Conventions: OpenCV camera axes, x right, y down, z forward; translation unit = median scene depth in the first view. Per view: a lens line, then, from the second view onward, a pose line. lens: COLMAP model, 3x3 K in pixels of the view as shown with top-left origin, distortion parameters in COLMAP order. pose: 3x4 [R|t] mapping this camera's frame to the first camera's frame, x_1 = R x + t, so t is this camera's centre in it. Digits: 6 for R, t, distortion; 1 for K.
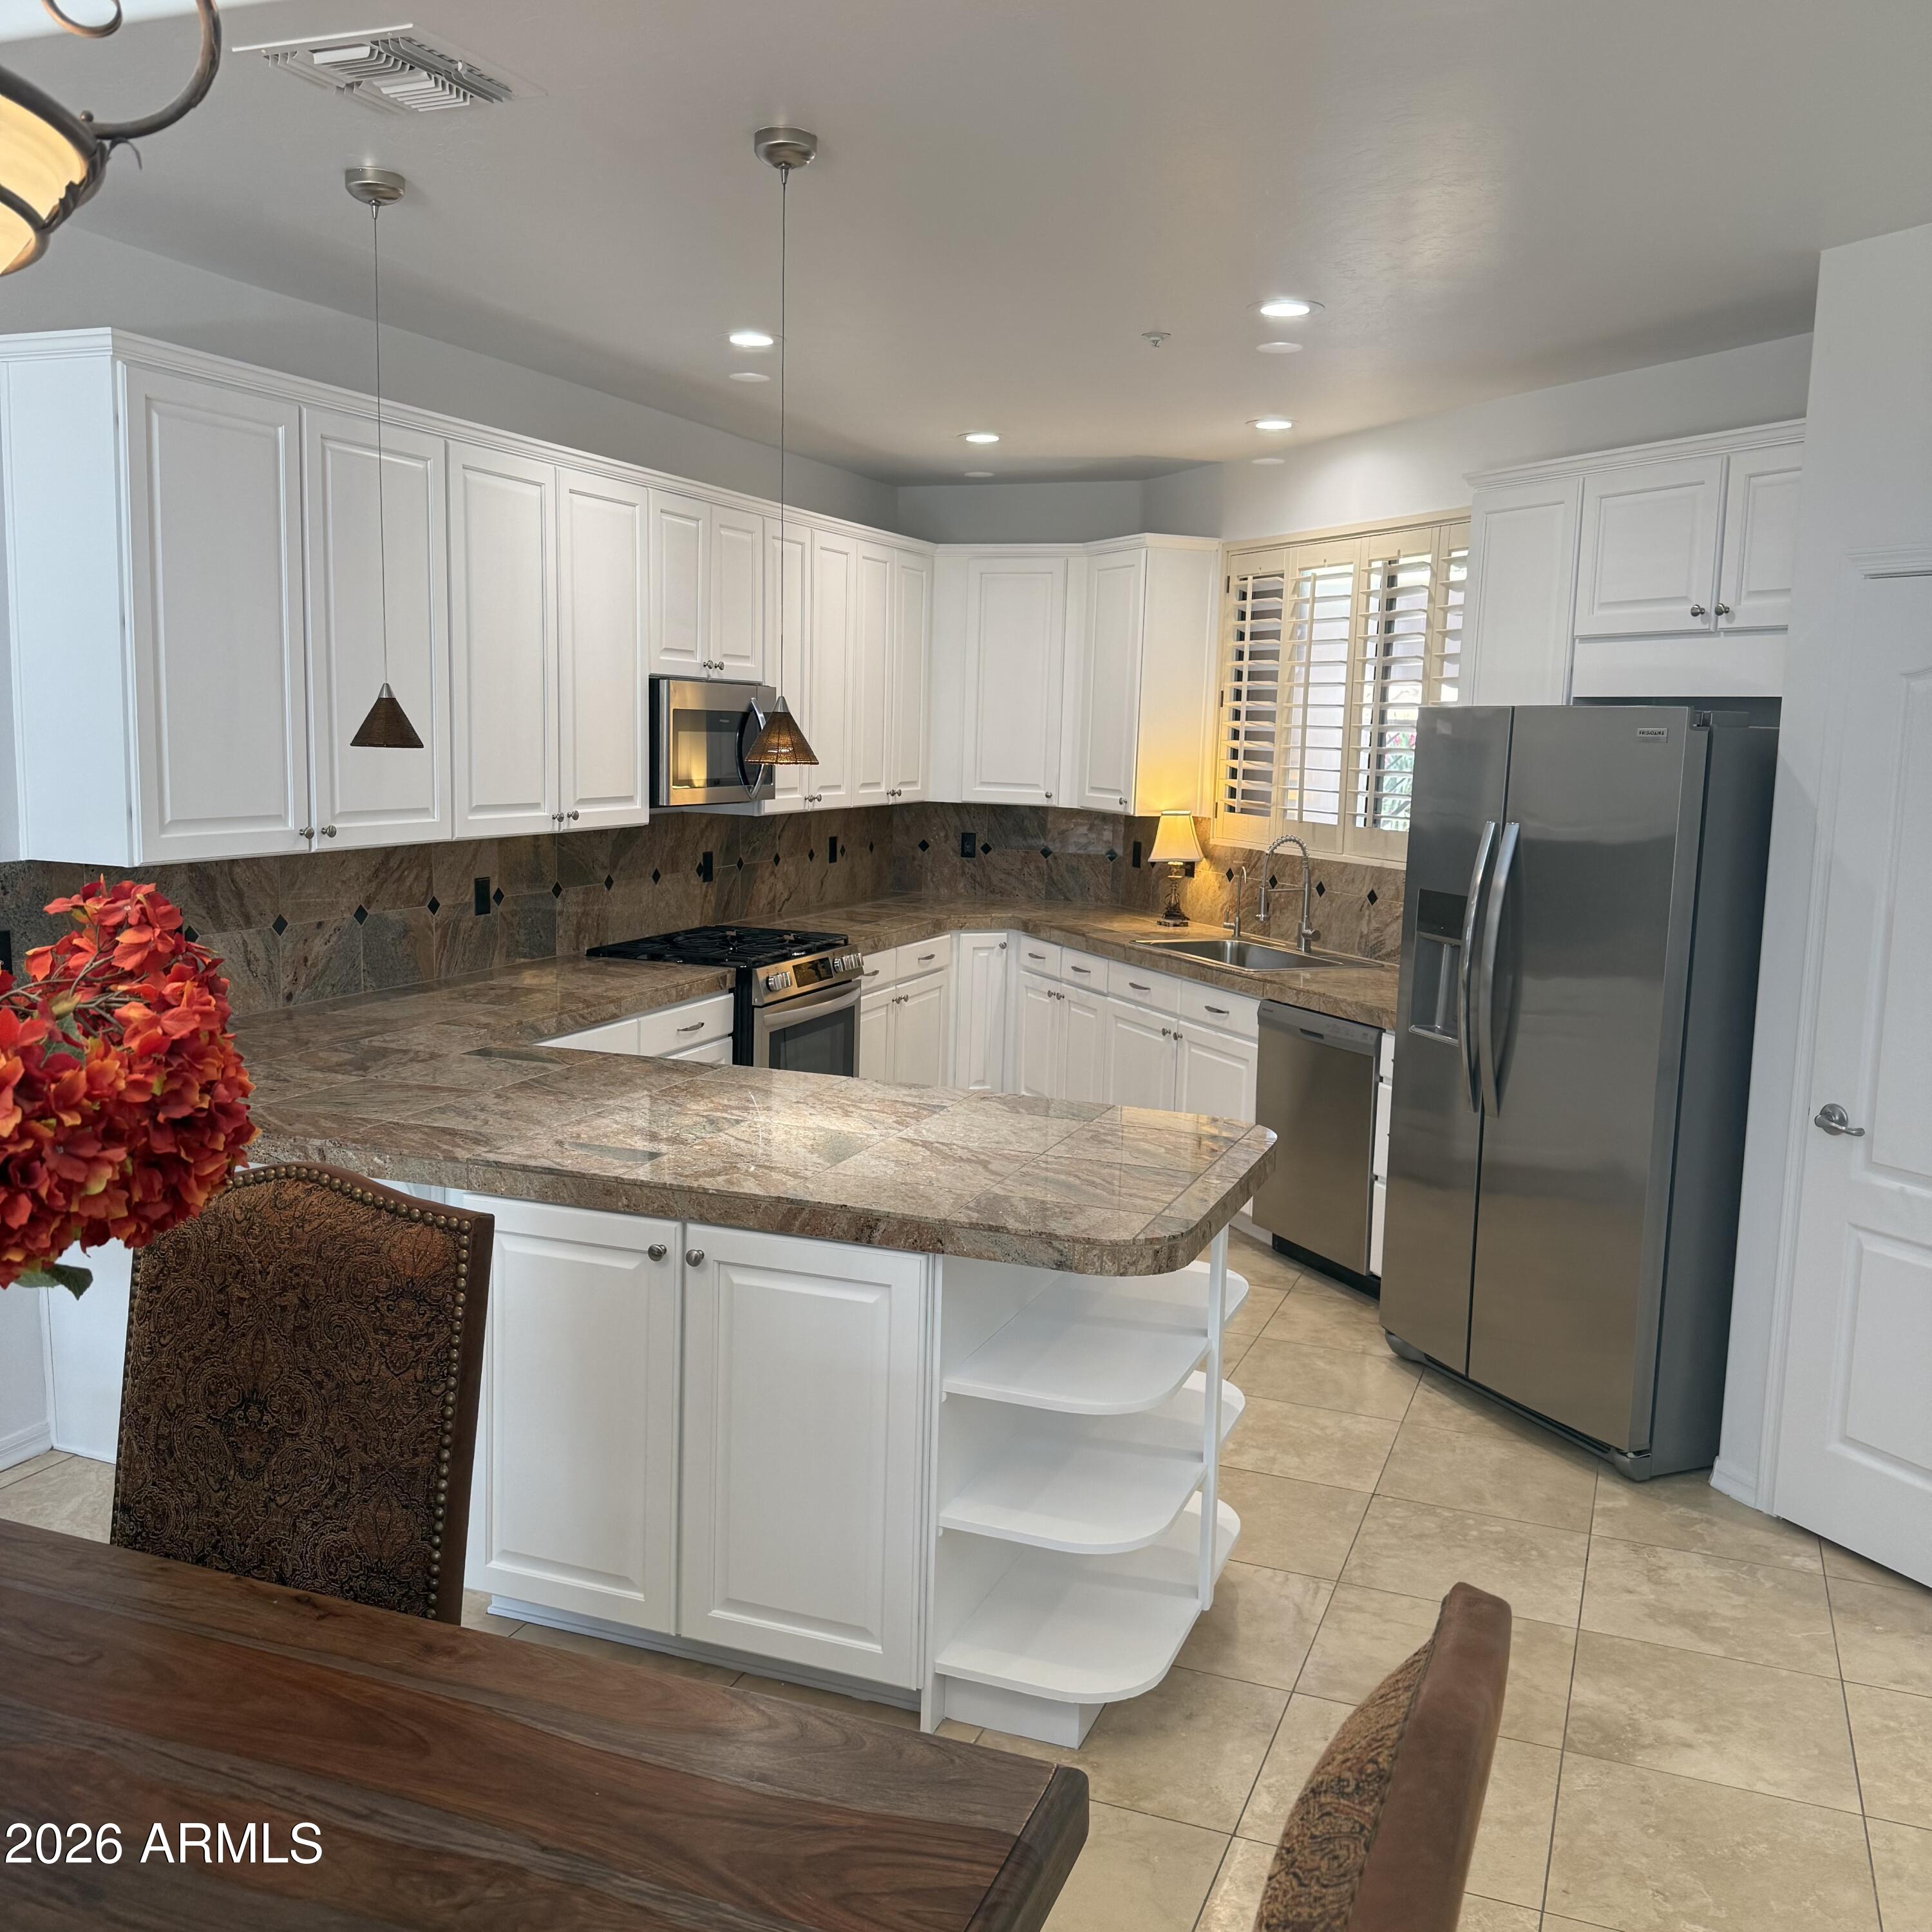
lens RADIAL K [[1801.5, 0, 967.4], [0, 1801.5, 969.9], [0, 0, 1]] dist [0.127543, -0.196793]
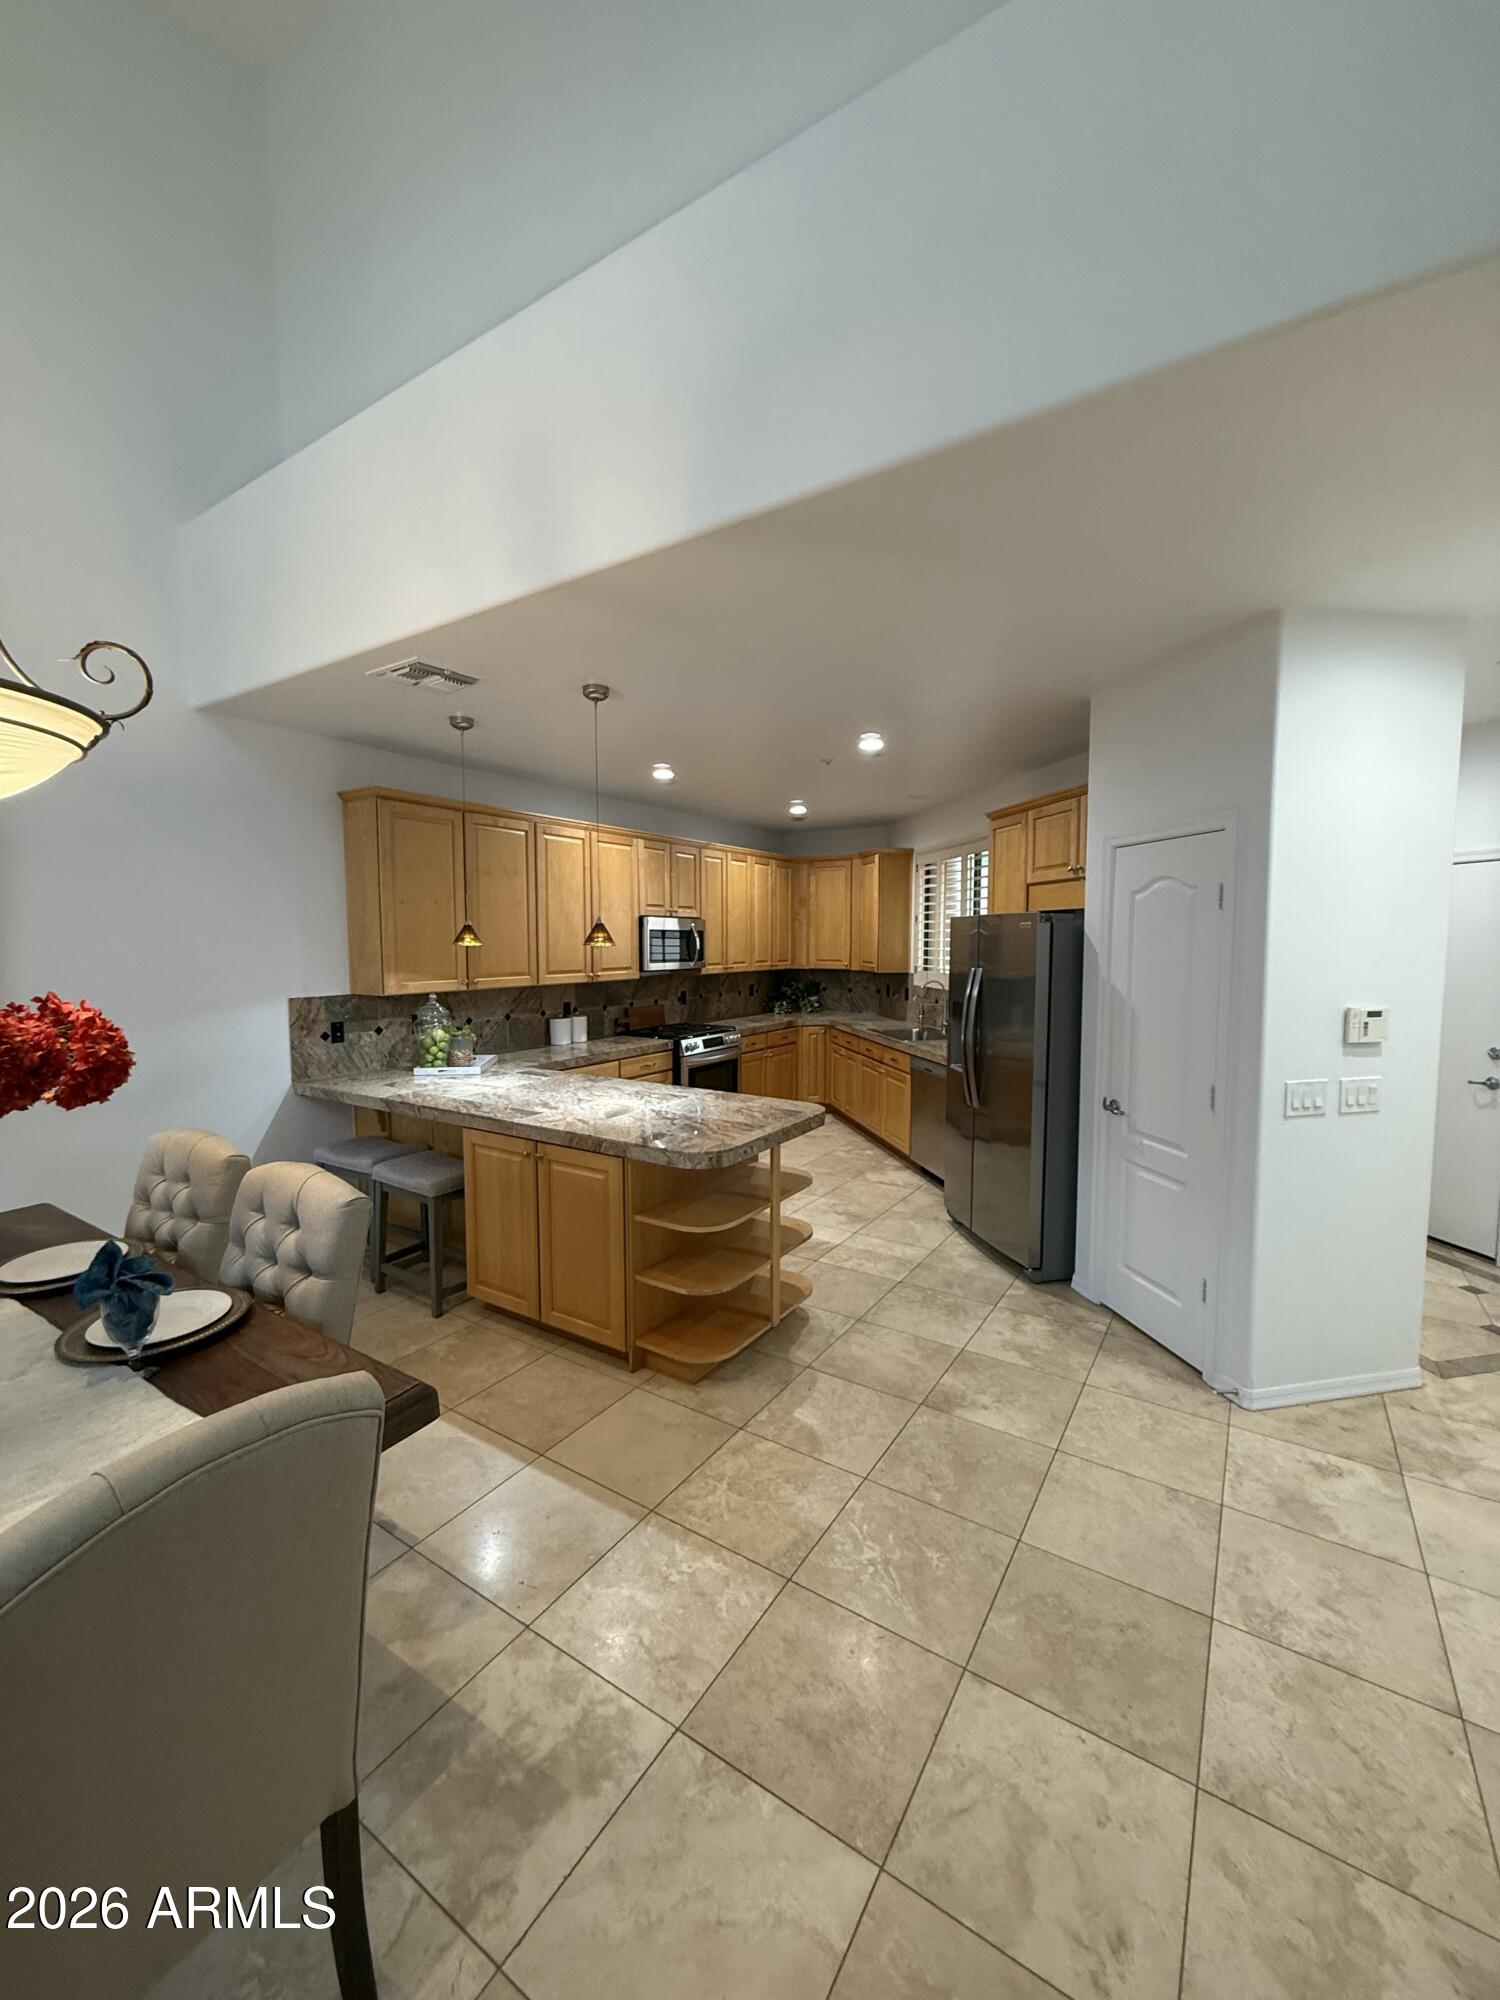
lens RADIAL K [[796.7, 0, 751.9], [0, 796.7, 998.2], [0, 0, 1]] dist [-0.000241, -0.000309]
pose [[0.979555, -0.012038, -0.200817, 0.203083], [-0.001269, 0.997818, -0.066008, 0.014431], [0.201174, 0.064913, 0.977402, 0.028017]]
